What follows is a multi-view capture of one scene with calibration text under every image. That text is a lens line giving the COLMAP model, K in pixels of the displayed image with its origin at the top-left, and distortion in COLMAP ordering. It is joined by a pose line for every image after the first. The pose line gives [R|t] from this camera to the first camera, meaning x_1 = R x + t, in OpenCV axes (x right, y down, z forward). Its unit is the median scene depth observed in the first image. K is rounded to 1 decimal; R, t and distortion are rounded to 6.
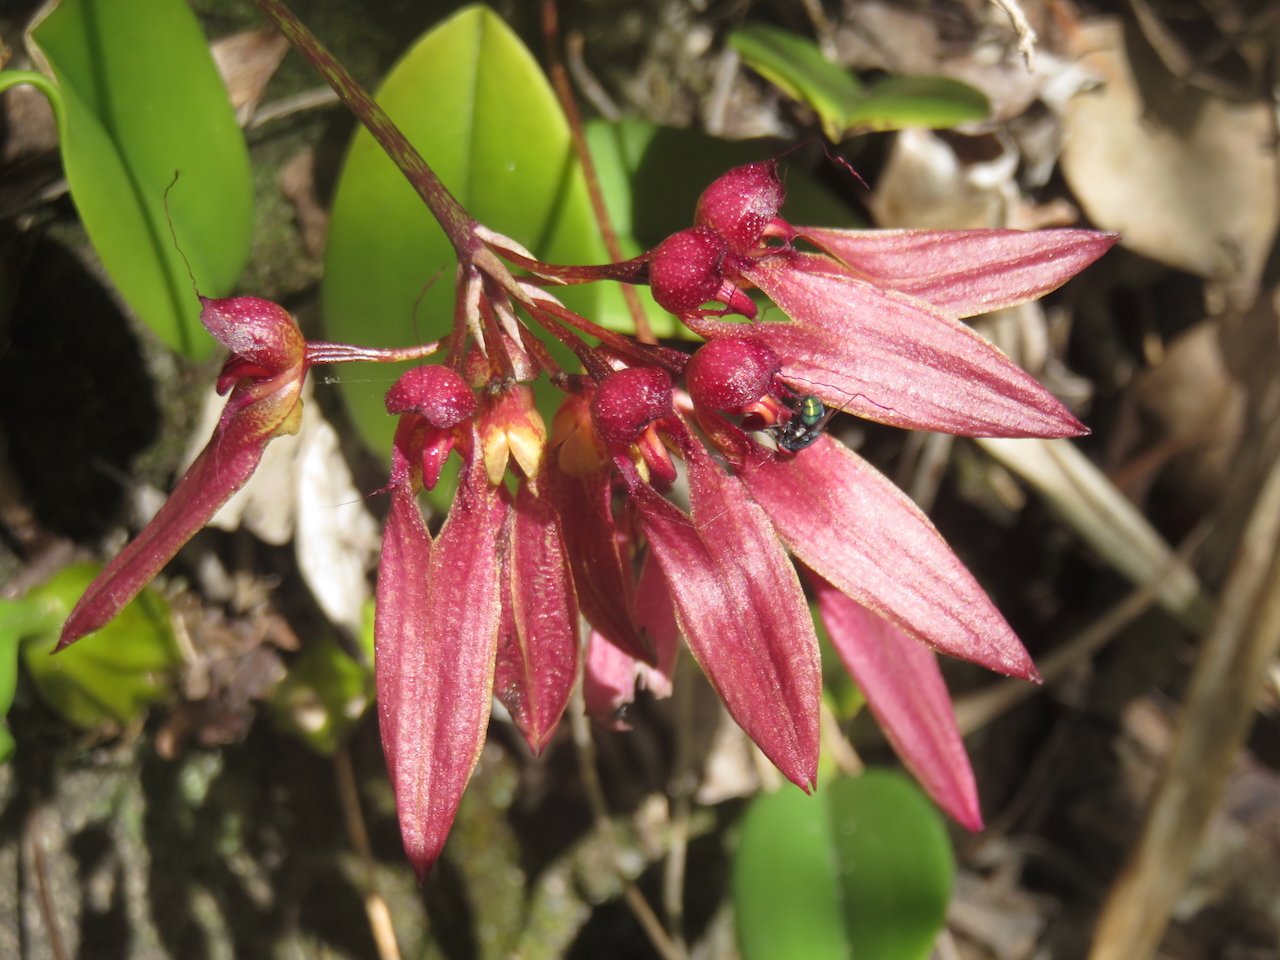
lens RADIAL K [[3023.4, 0, 509.0], [0, 3023.4, 479.7], [0, 0, 1]] dist [0.108138, -3.127658]
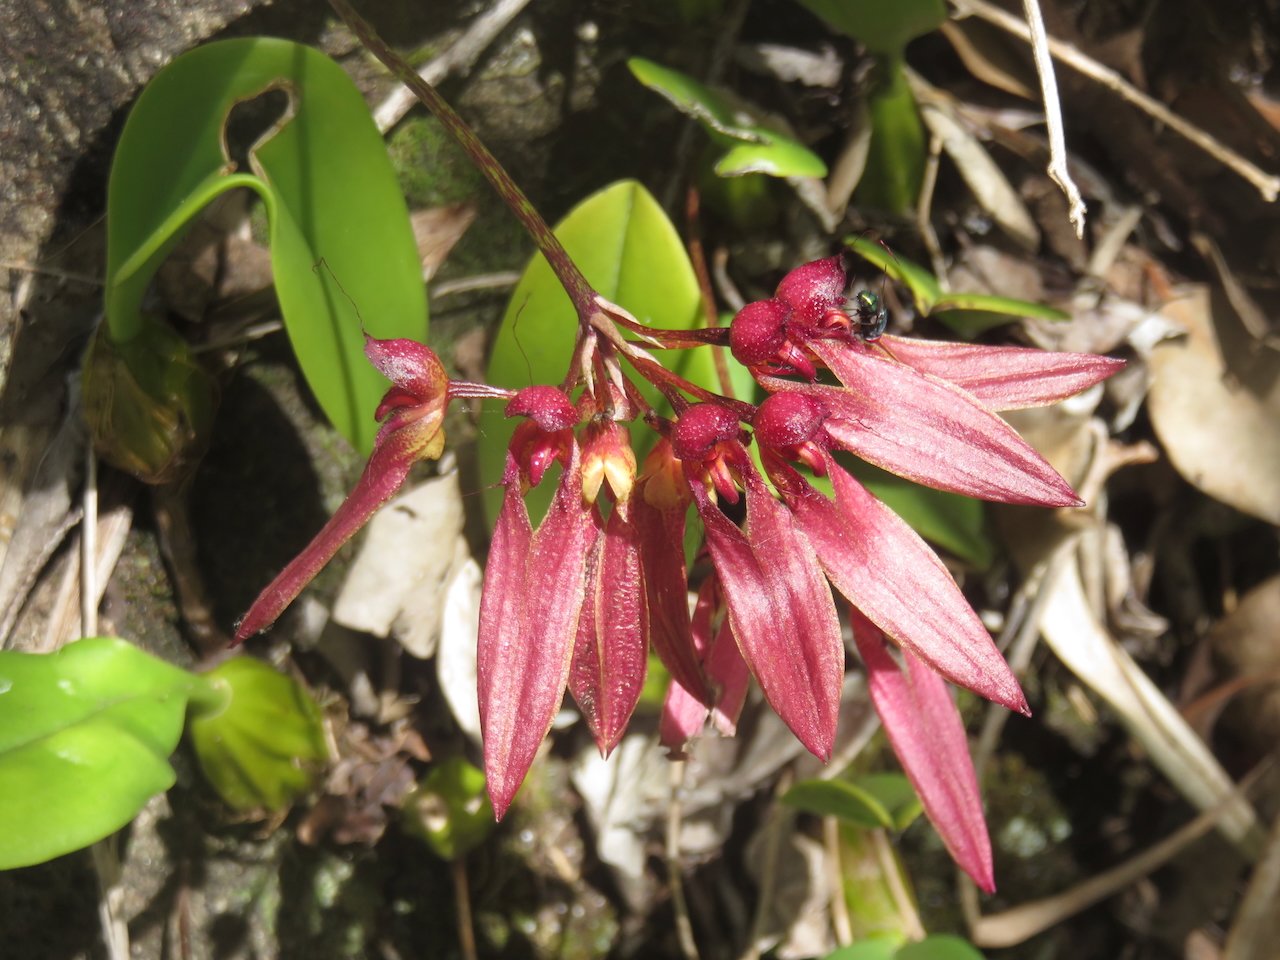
lens RADIAL K [[2985.5, 0, 642.7], [0, 2985.5, 431.5], [0, 0, 1]] dist [-0.062683, 0.037006]
pose [[0.995803, 0.087886, -0.025552, 0.044168], [-0.090622, 0.985897, -0.140697, 0.140521], [0.012827, 0.142422, 0.989723, -0.189472]]
